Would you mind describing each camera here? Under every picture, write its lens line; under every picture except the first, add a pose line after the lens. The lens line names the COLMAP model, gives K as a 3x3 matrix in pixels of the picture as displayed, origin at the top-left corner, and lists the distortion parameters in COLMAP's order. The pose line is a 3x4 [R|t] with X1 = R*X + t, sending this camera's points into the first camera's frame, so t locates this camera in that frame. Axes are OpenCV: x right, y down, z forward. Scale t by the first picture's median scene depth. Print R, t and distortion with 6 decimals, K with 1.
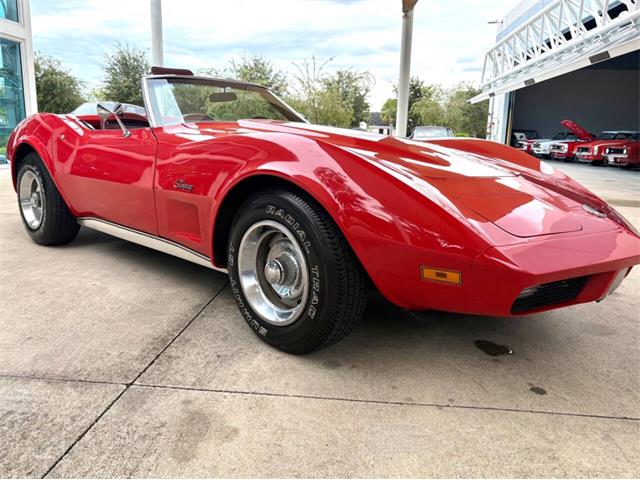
lens RADIAL K [[496.8, 0, 320.0], [0, 496.8, 240.0], [0, 0, 1]] dist [0.041405, -0.060509]
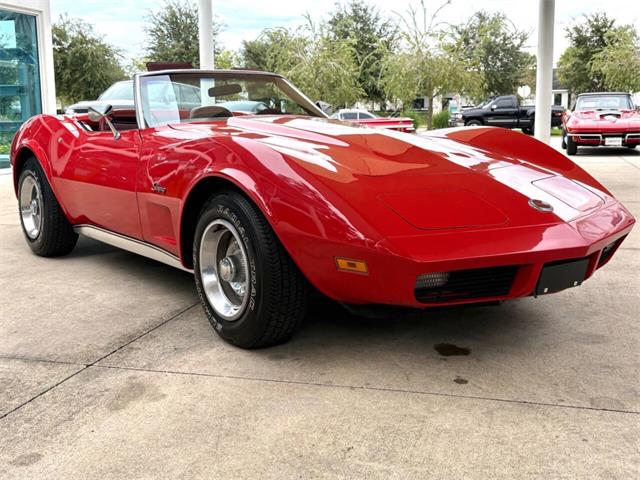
lens RADIAL K [[761.6, 0, 320.0], [0, 761.6, 240.0], [0, 0, 1]] dist [0.146346, -0.597554]
pose [[0.981343, -0.007705, -0.192108, 0.324776], [0.000171, 0.999231, -0.039201, 0.053146], [0.192263, 0.038437, 0.980590, -0.426551]]
